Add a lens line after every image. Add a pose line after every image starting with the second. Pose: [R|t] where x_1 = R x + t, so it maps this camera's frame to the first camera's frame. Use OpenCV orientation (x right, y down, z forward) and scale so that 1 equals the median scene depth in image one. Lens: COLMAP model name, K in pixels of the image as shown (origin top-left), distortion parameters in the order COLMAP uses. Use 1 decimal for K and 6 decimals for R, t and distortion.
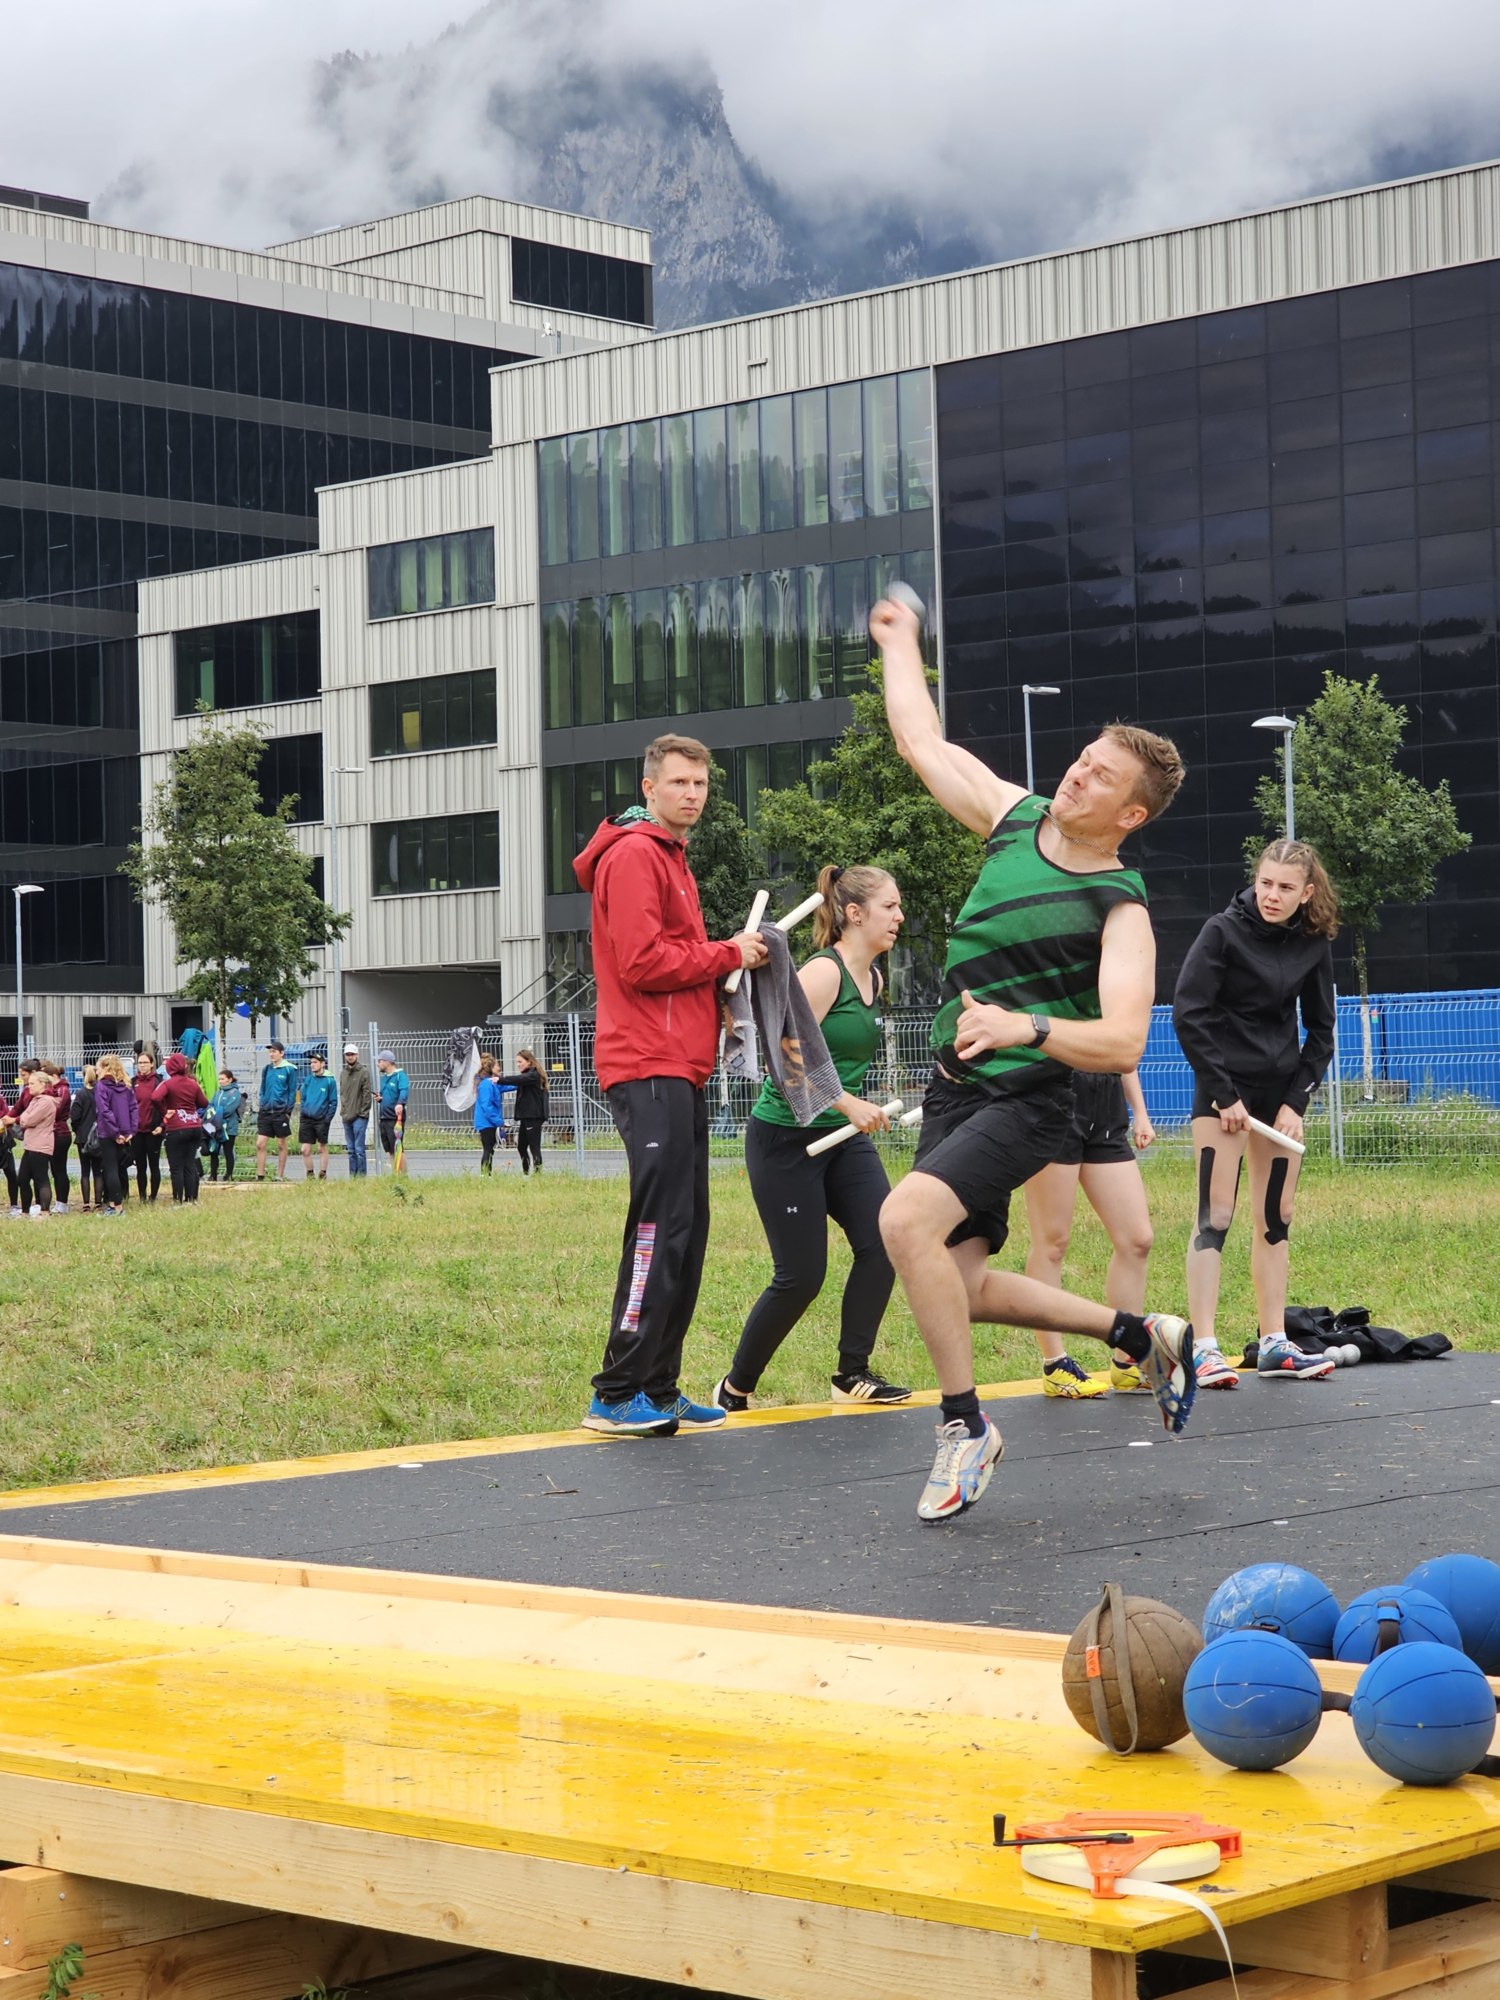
lens RADIAL K [[3733.9, 0, 826.6], [0, 3733.9, 1076.8], [0, 0, 1]] dist [0.052078, 0.000000]
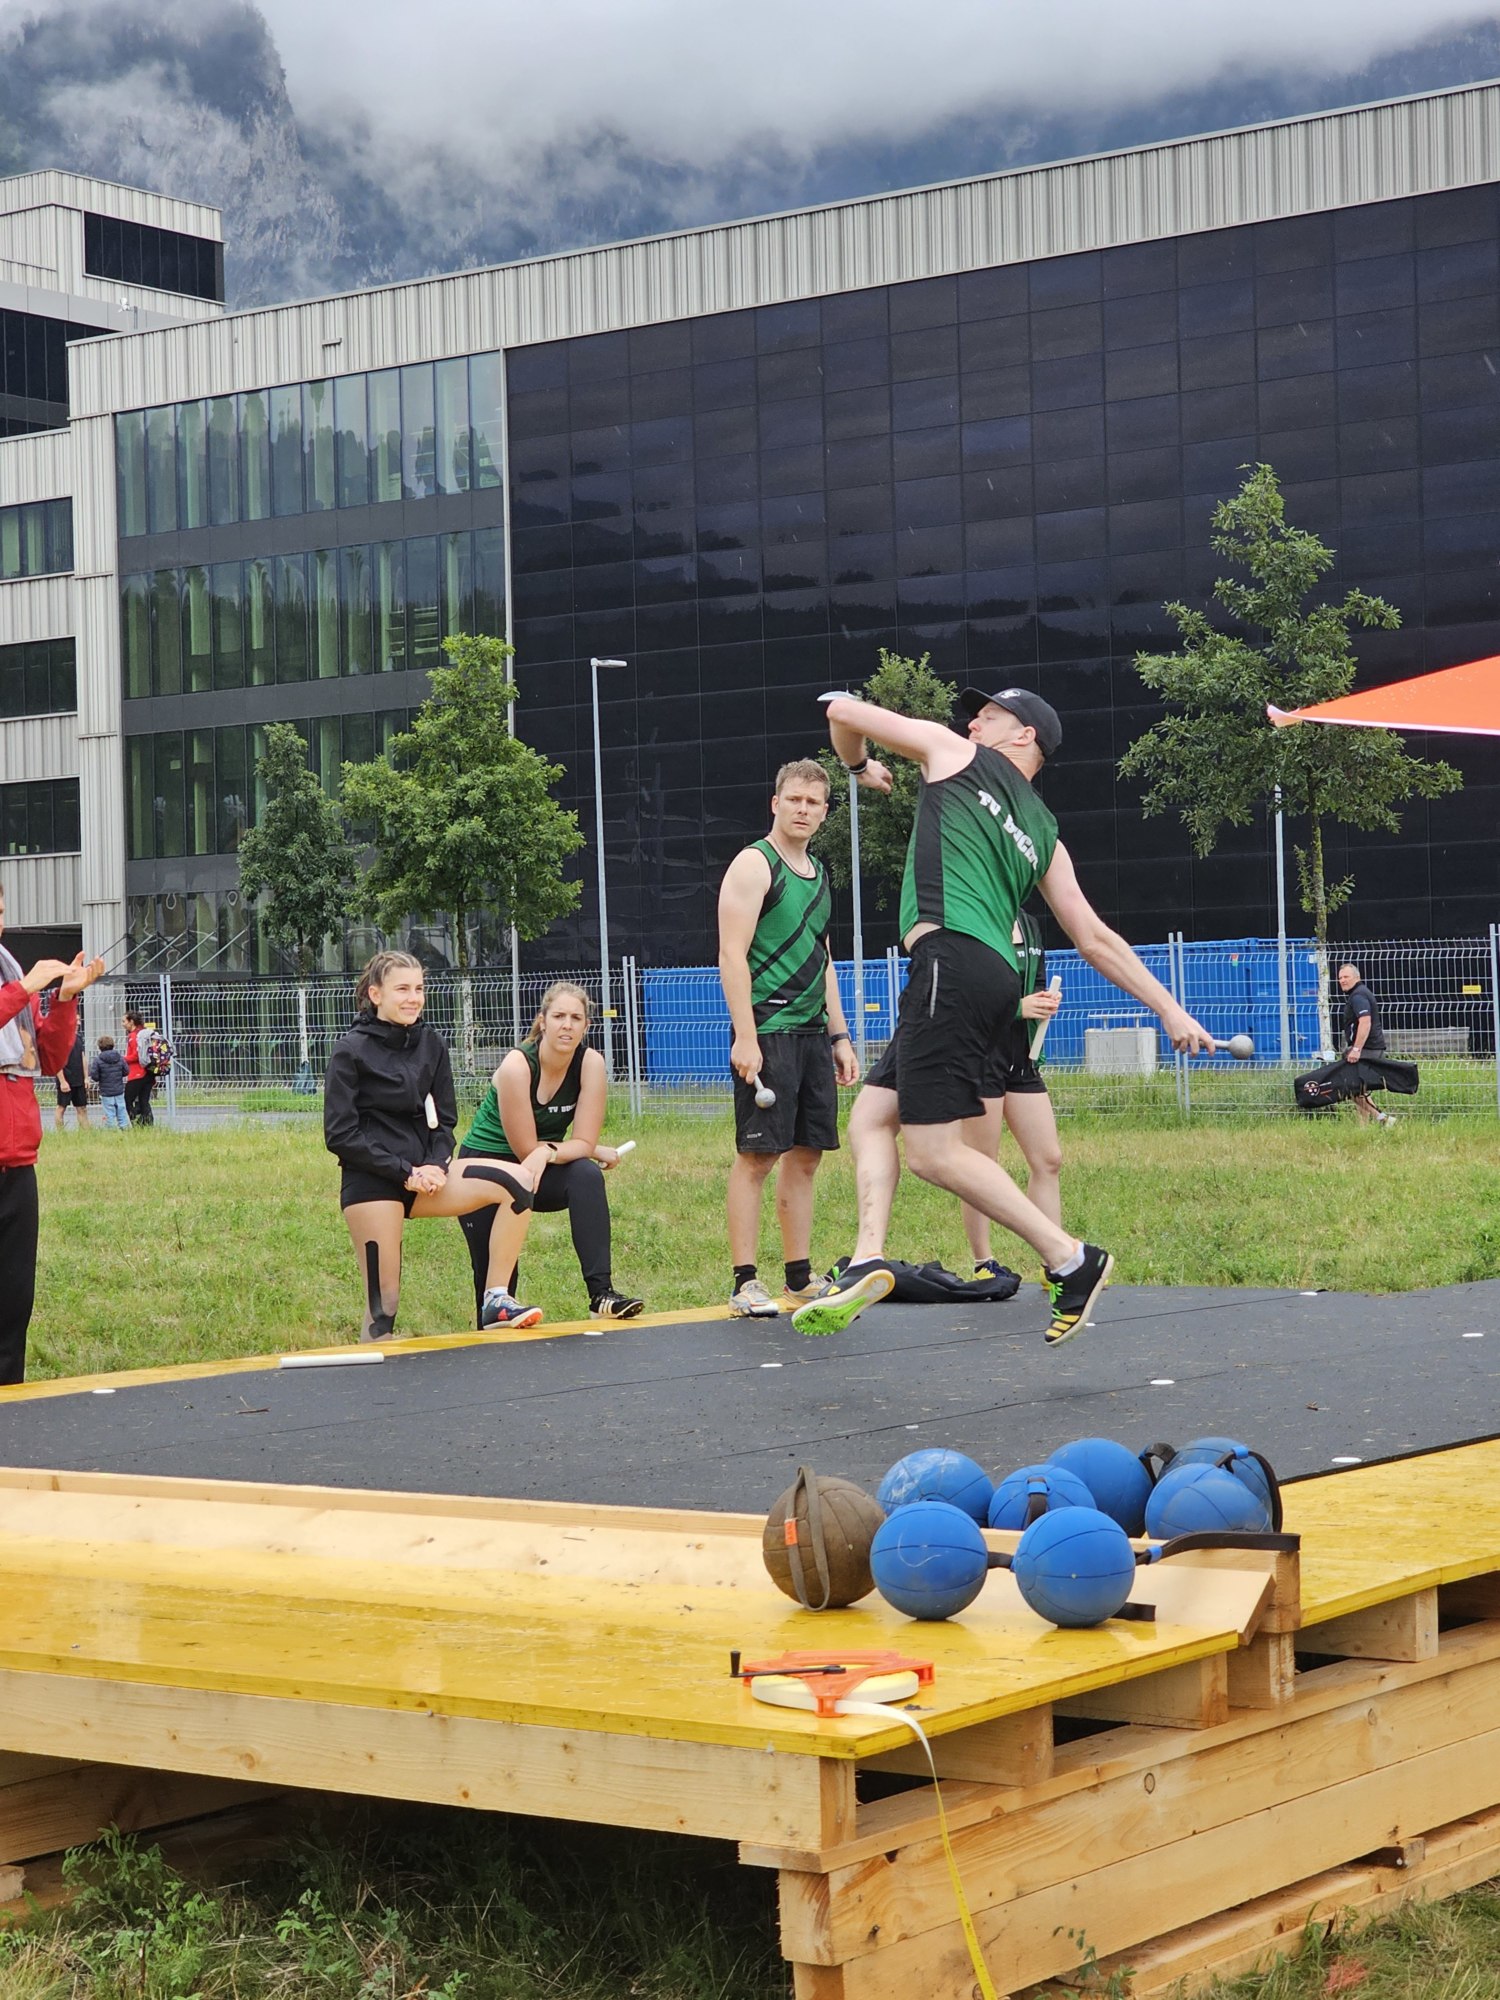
lens RADIAL K [[3733.9, 0, 734.1], [0, 3733.9, 1039.5], [0, 0, 1]] dist [0.052078, 0.000000]
pose [[0.994481, -0.002911, 0.104878, -0.067467], [0.002806, 0.999995, 0.001152, 0.001859], [-0.104881, -0.000852, 0.994484, -0.153548]]
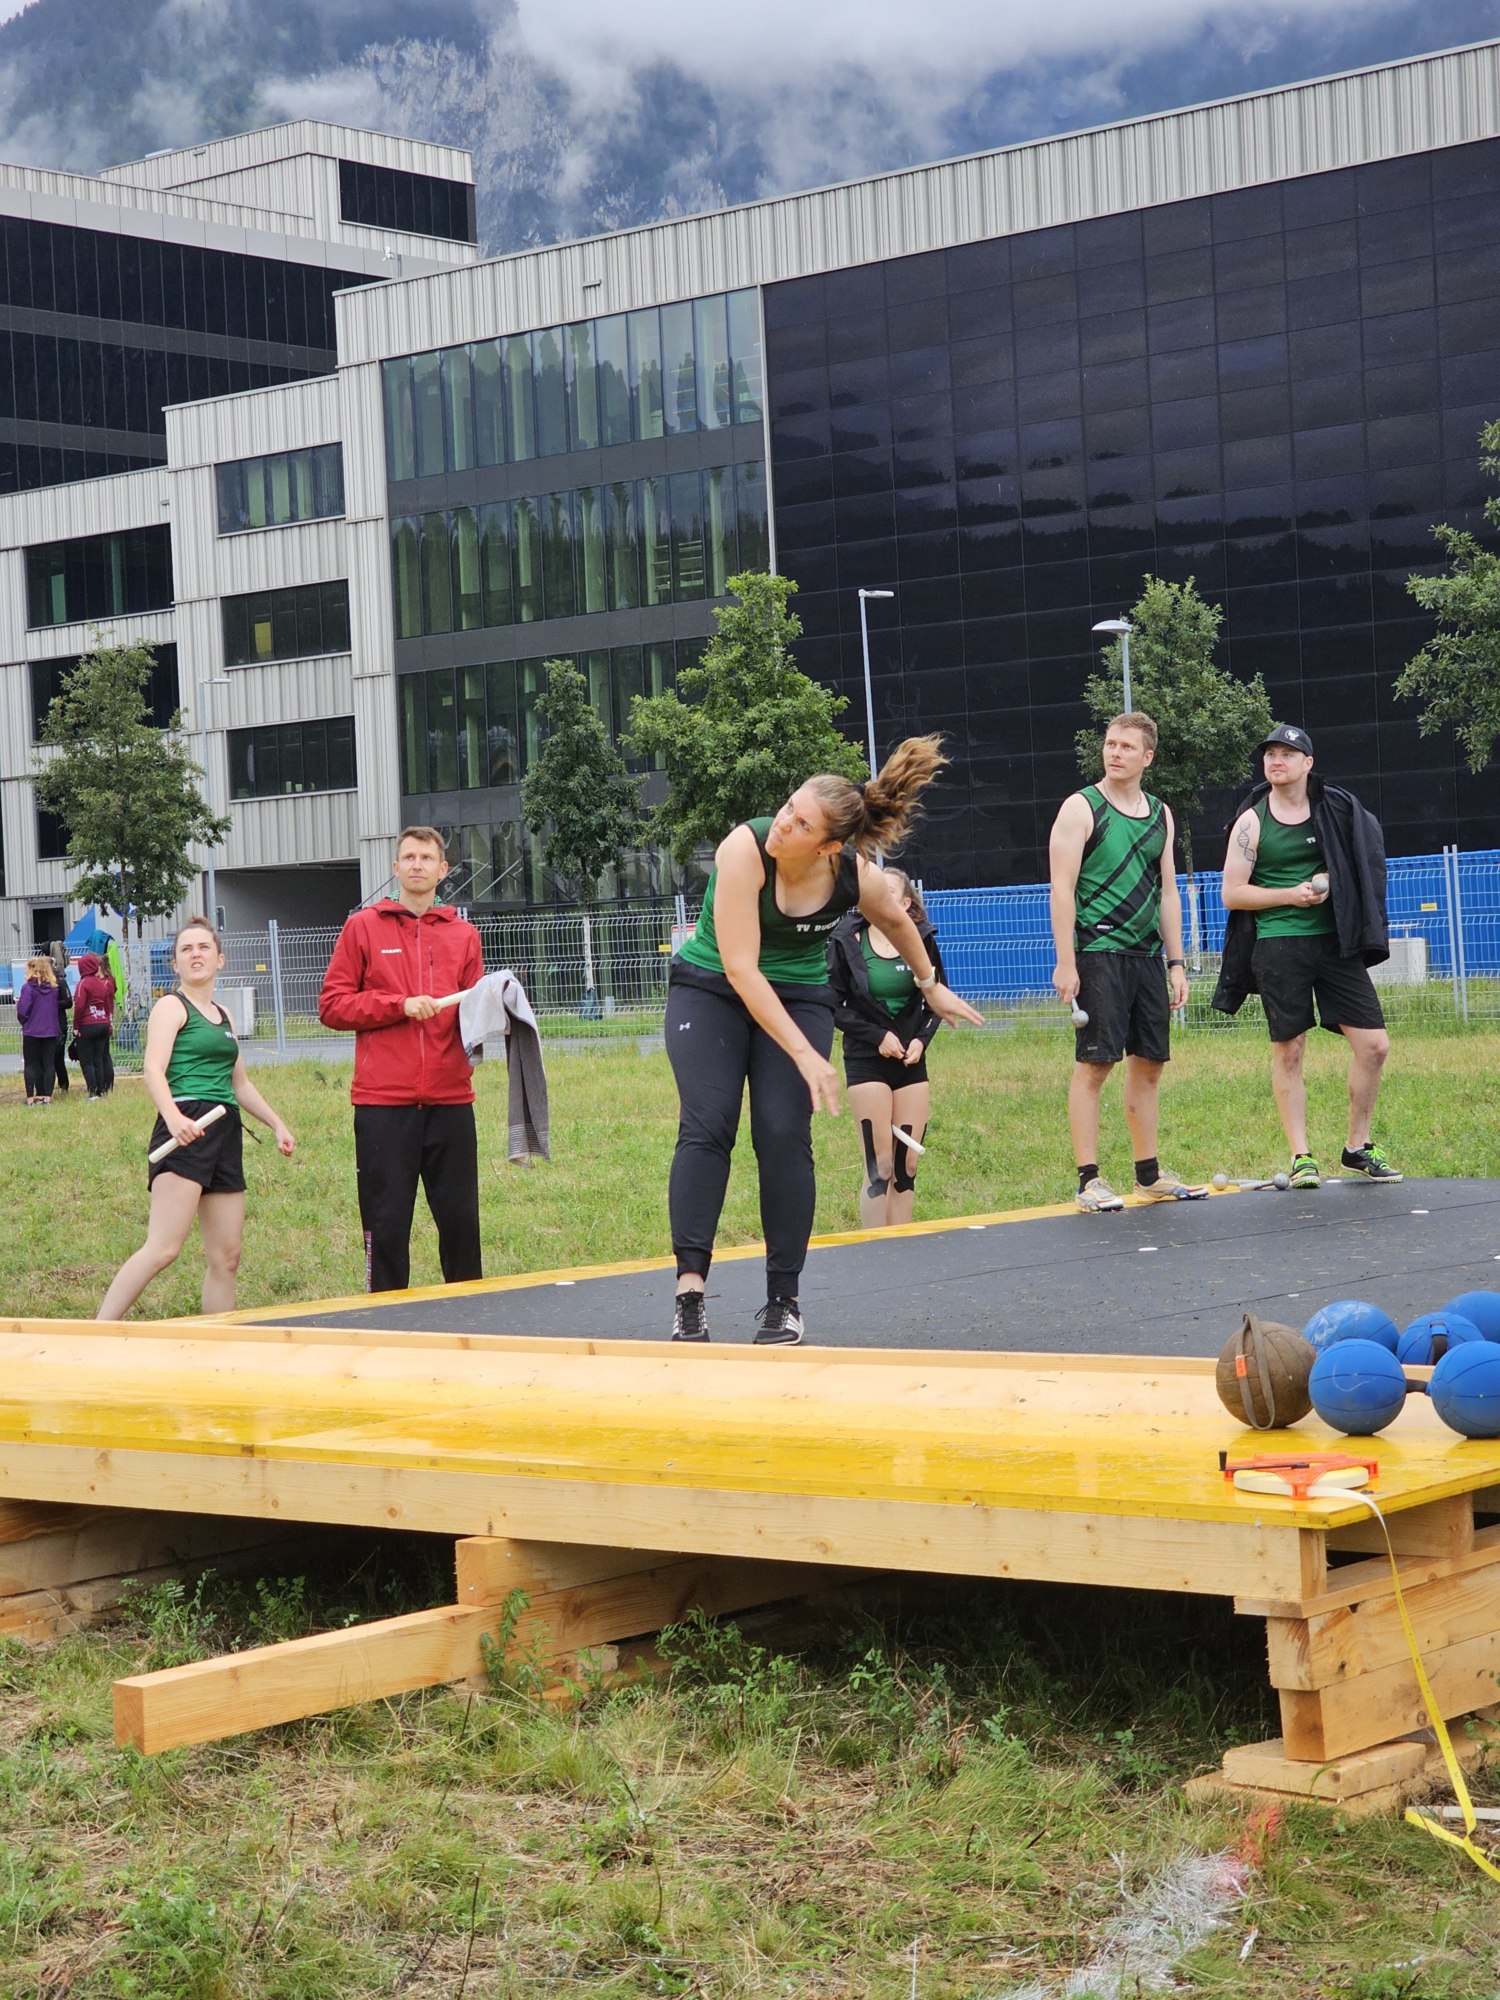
lens RADIAL K [[3733.9, 0, 730.0], [0, 3733.9, 1052.3], [0, 0, 1]] dist [0.052078, 0.000000]
pose [[0.998961, -0.024886, 0.038190, -0.174462], [0.023948, 0.999405, 0.024827, -0.003651], [-0.038785, -0.023886, 0.998962, -0.414517]]
